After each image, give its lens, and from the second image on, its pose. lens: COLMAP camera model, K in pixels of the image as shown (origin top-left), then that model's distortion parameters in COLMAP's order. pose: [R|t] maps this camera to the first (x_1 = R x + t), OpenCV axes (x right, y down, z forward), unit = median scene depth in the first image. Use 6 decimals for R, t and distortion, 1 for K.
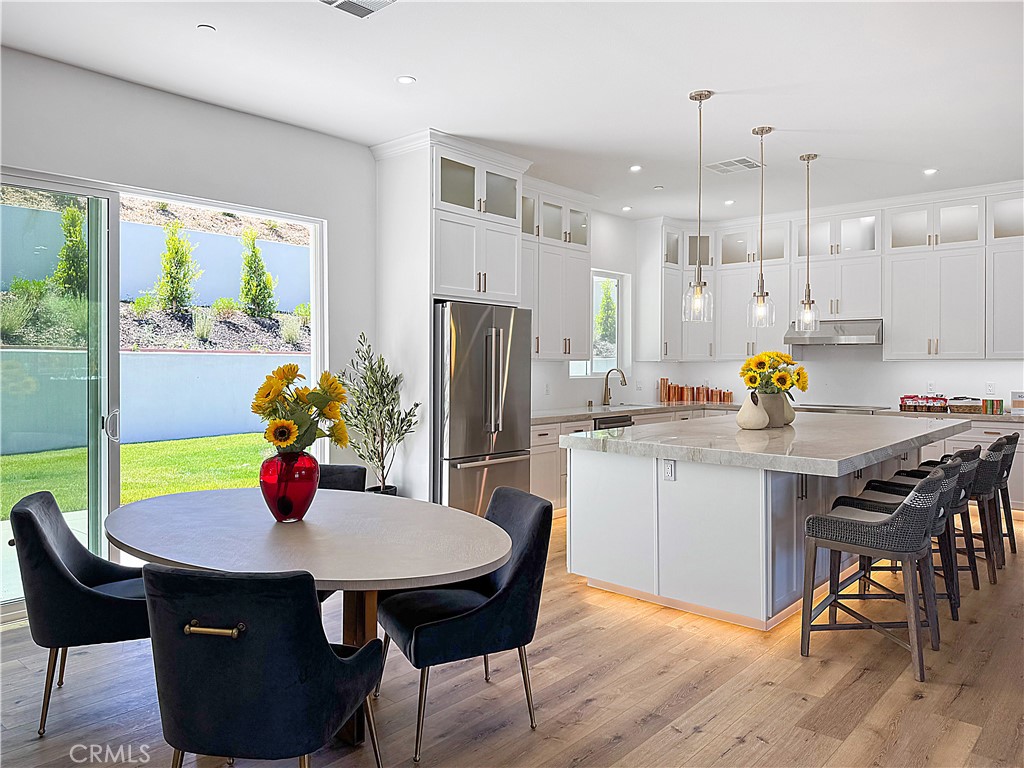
lens RADIAL K [[727.5, 0, 511.3], [0, 727.5, 365.1], [0, 0, 1]] dist [0.235554, -0.000286]
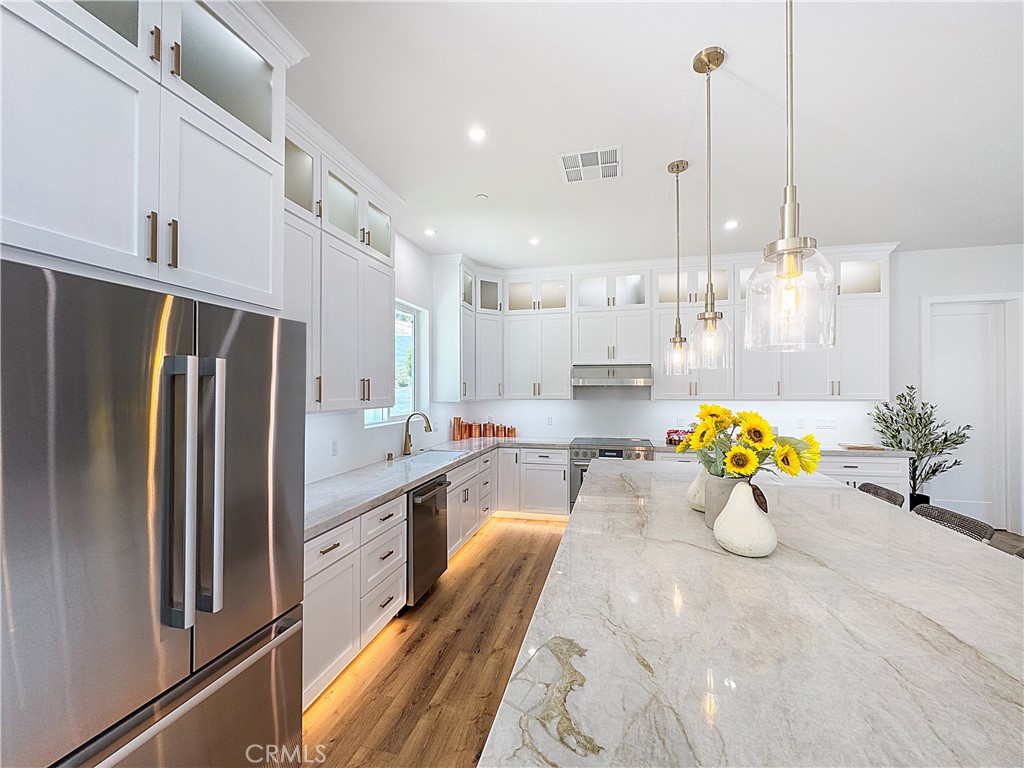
lens RADIAL K [[408.8, 0, 512.0], [0, 408.8, 384.0], [0, 0, 1]] dist [0.000308, 0.000065]
pose [[0.890478, 0.000152, 0.455027, 0.020078], [0.006671, 0.999888, -0.013388, -0.022540], [-0.454978, 0.014957, 0.890377, 0.518000]]
